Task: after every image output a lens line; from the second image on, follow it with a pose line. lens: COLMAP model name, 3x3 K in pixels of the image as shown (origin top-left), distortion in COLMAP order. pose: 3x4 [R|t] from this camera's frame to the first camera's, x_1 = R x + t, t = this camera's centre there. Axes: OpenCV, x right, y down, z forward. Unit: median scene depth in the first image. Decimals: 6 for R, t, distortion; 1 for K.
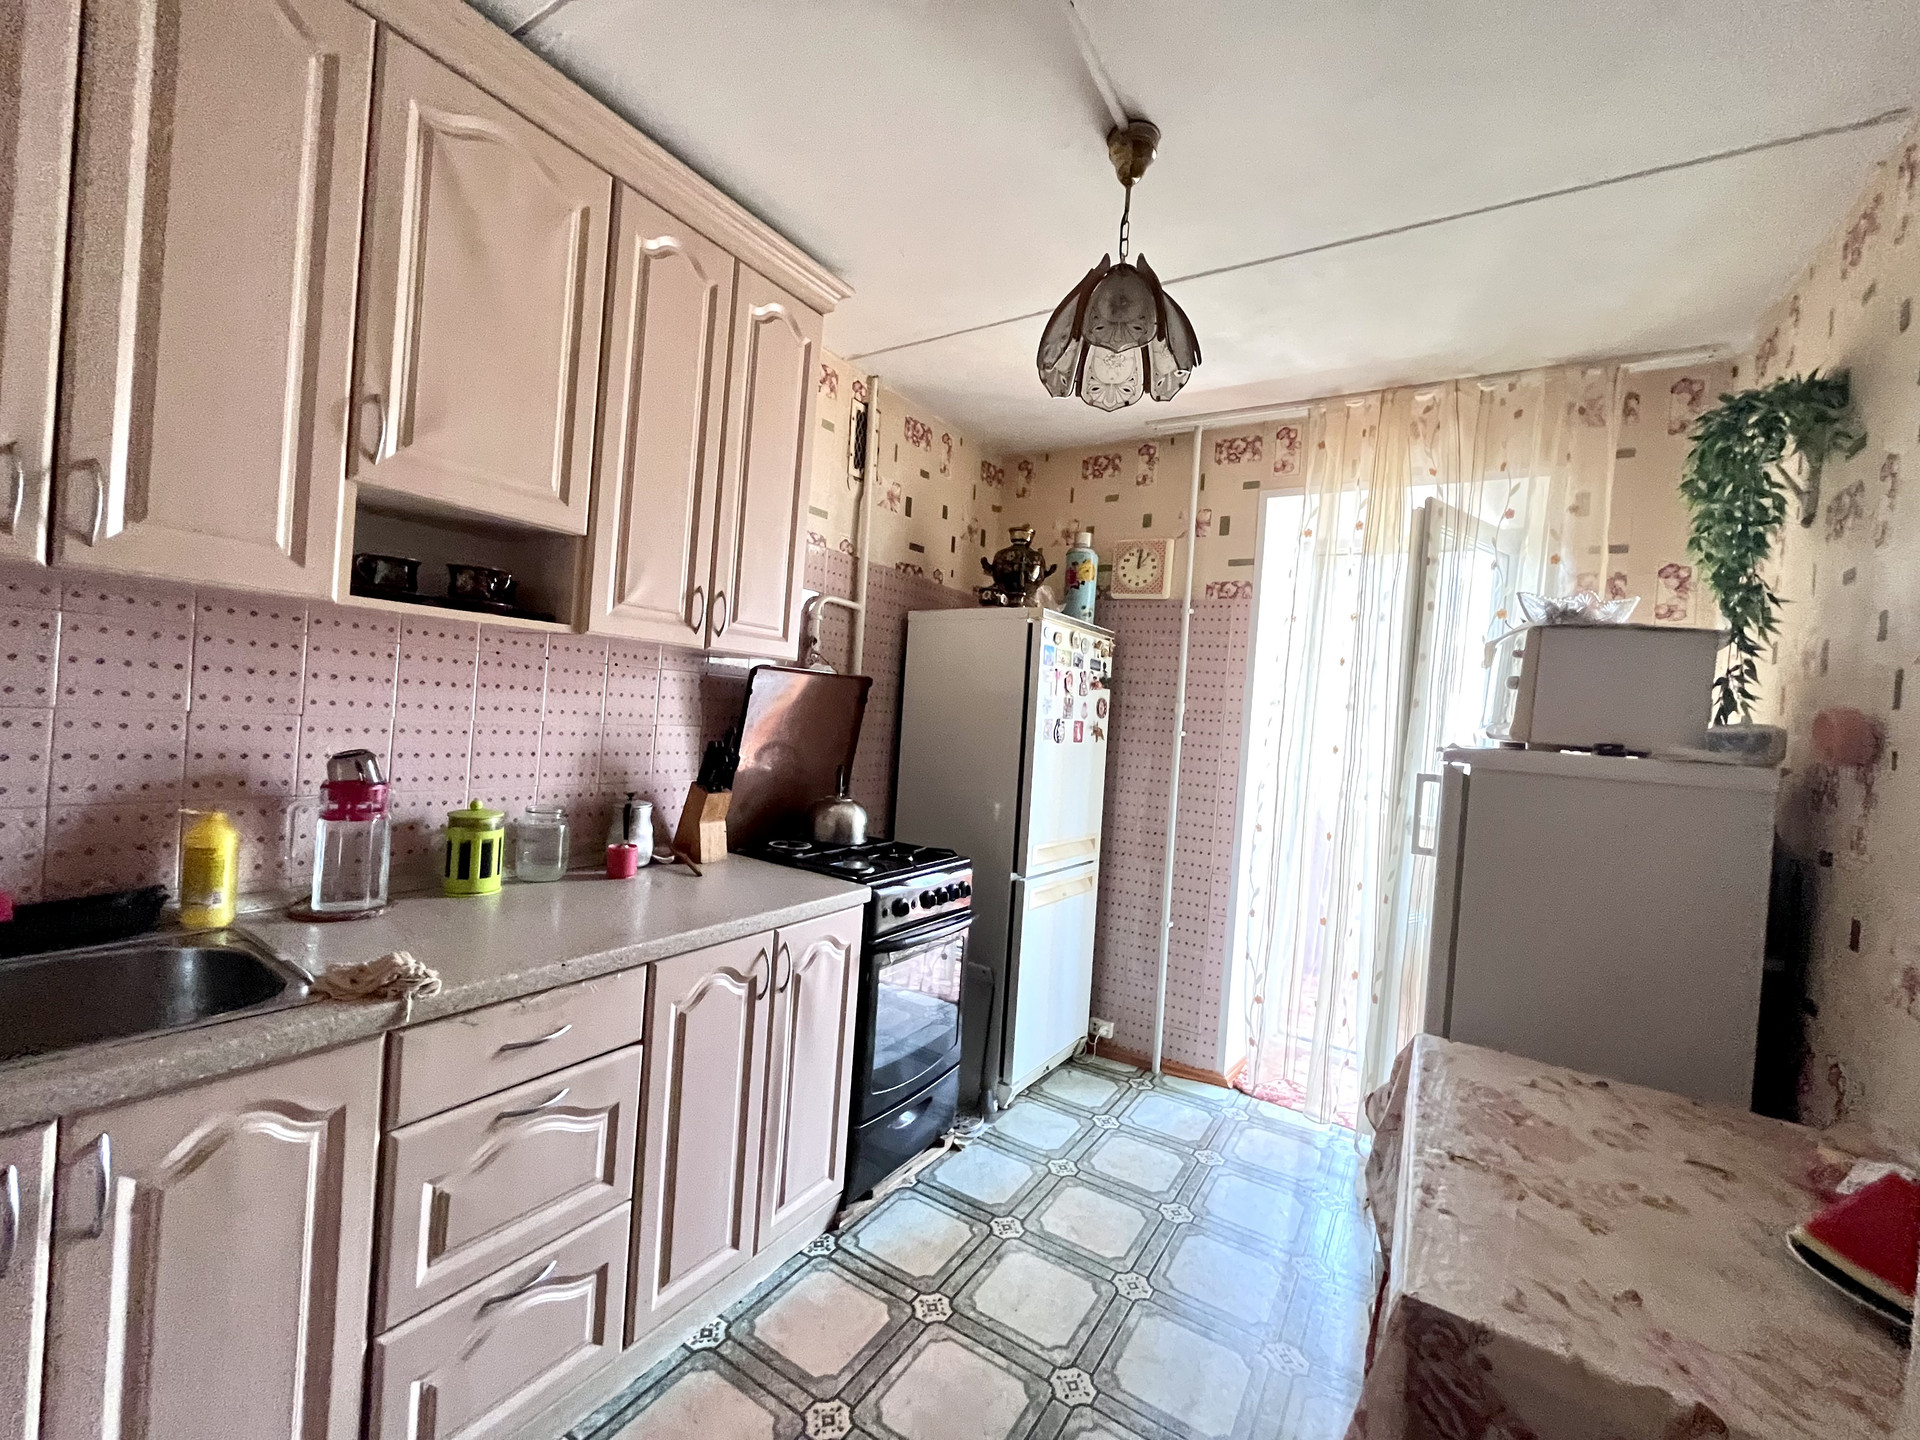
lens RADIAL K [[778.0, 0, 964.6], [0, 778.0, 719.6], [0, 0, 1]] dist [-0.005748, 0.000772]
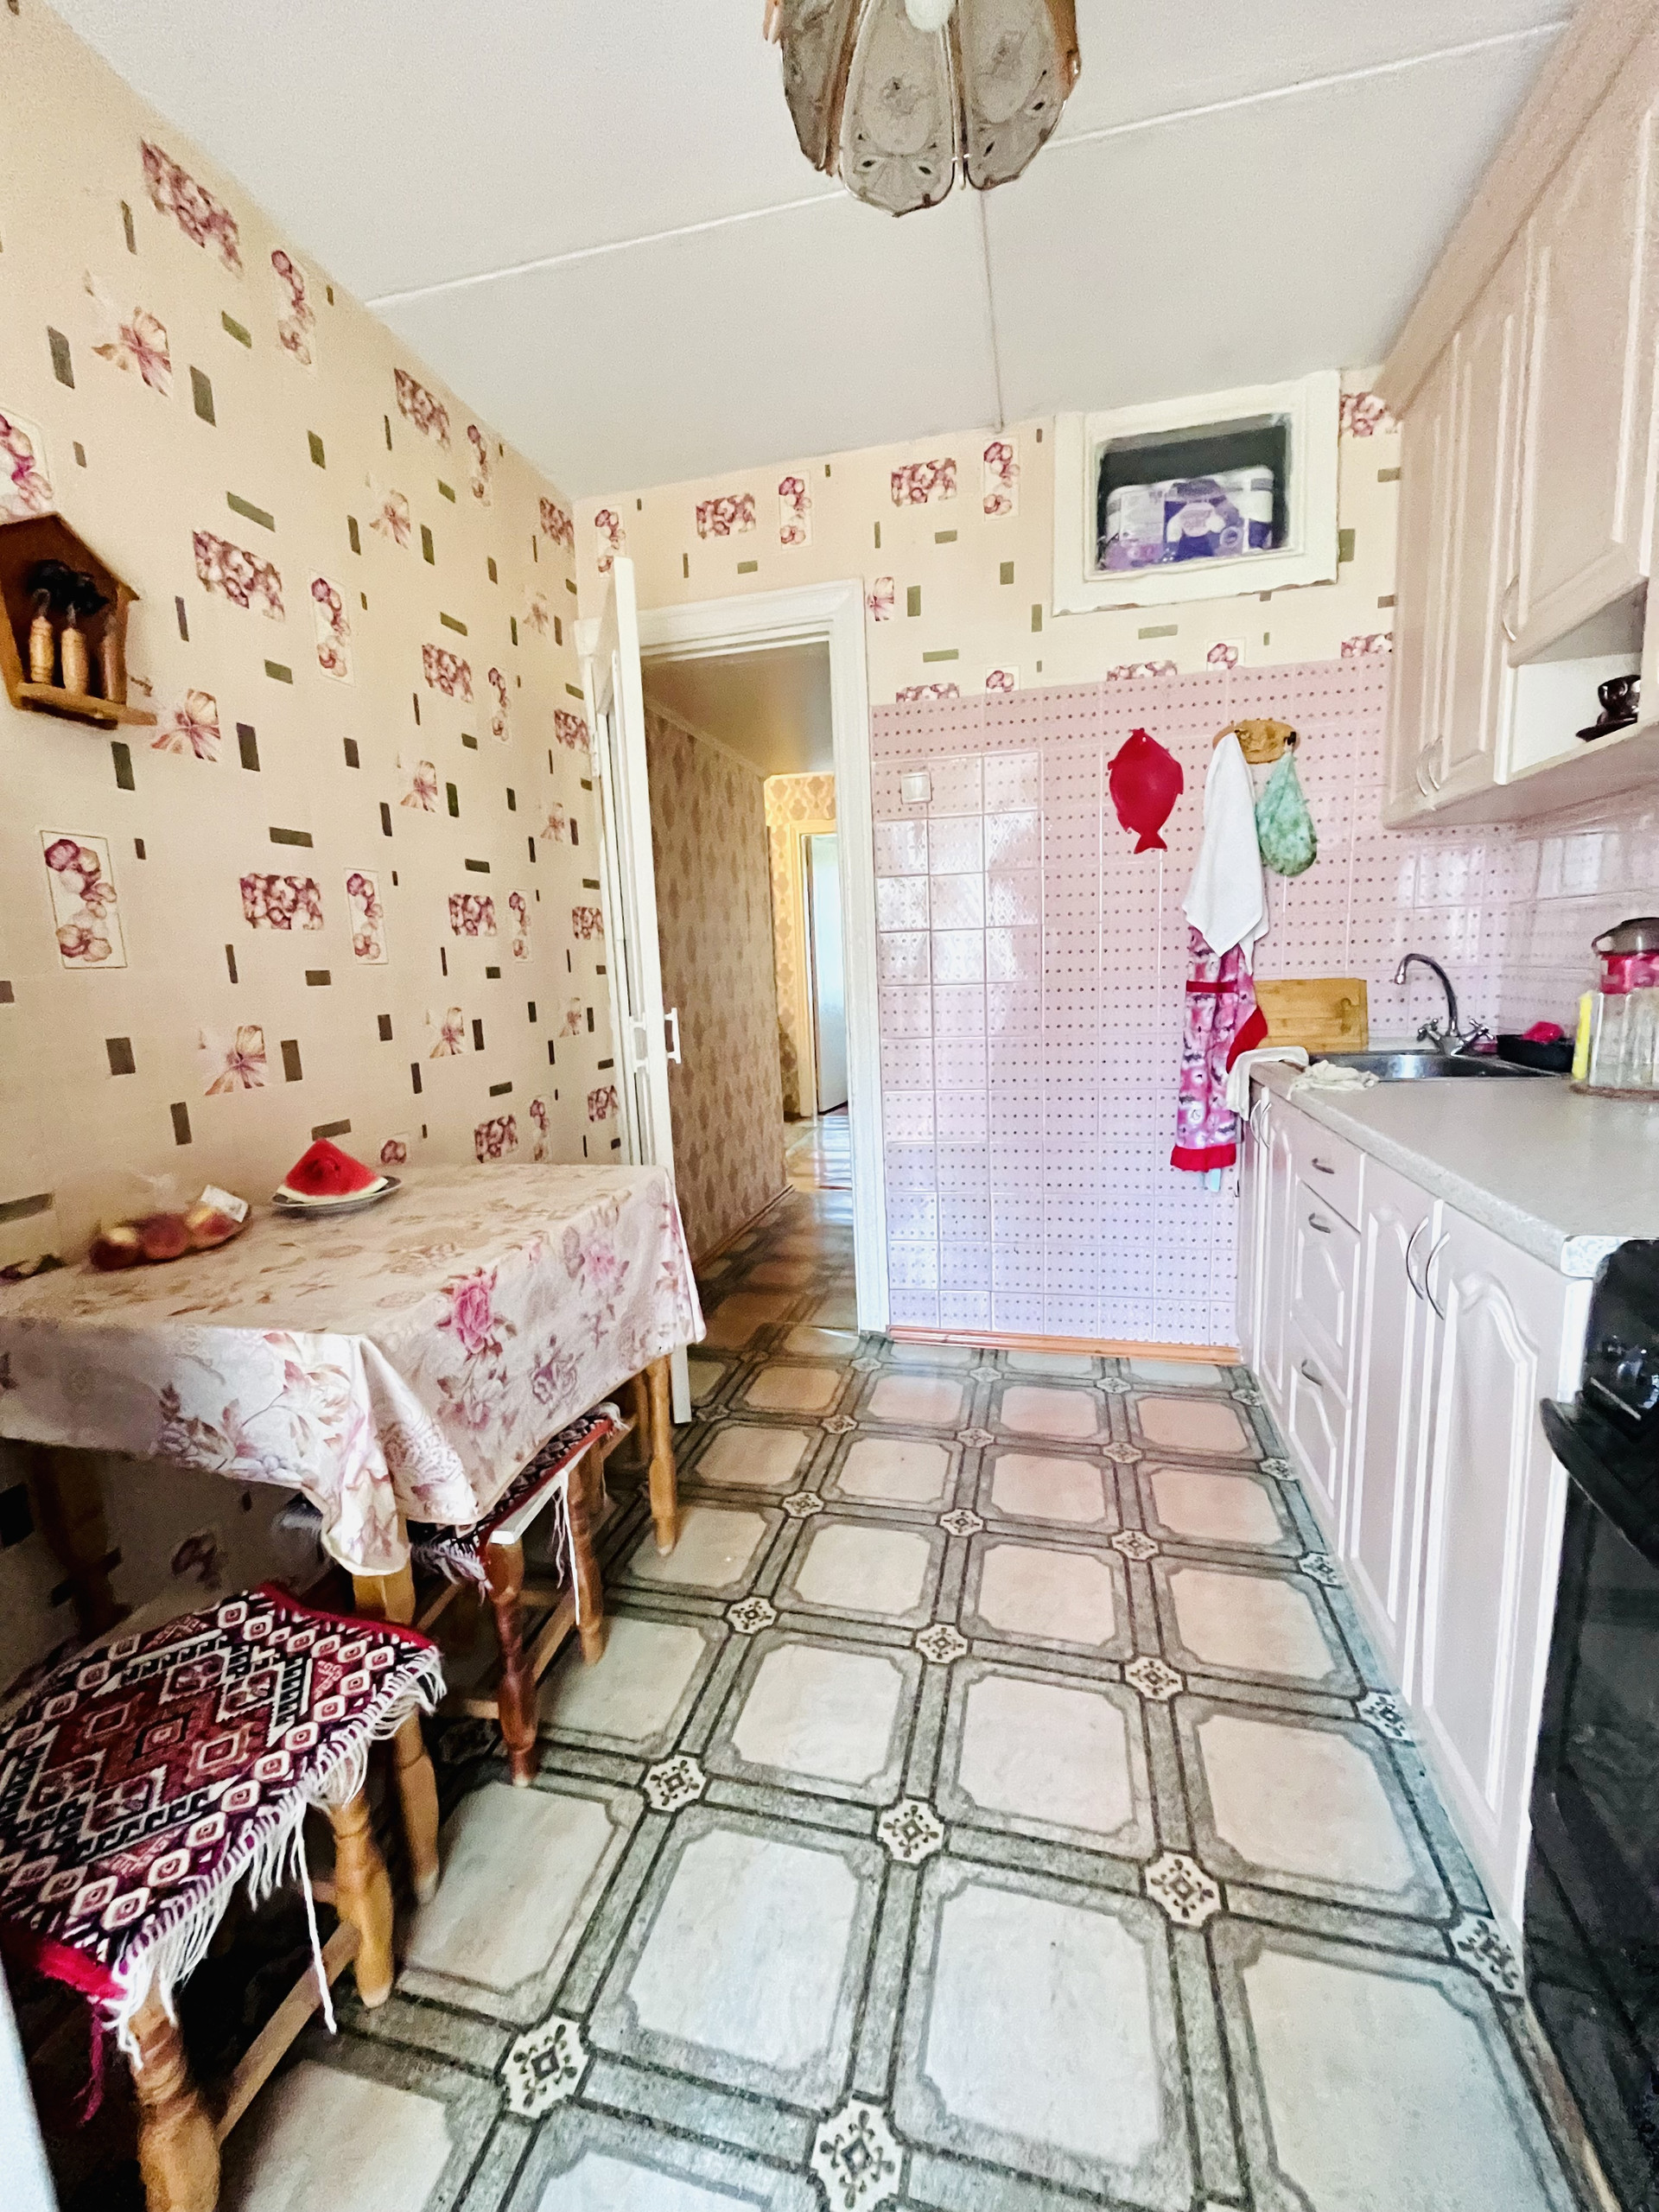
lens RADIAL K [[896.3, 0, 827.5], [0, 896.3, 1108.5], [0, 0, 1]] dist [-0.005748, 0.000772]
pose [[-0.950026, 0.013470, -0.311881, 0.386866], [-0.034438, 0.988449, 0.147593, 0.113162], [0.310267, 0.150957, -0.938588, 1.410683]]
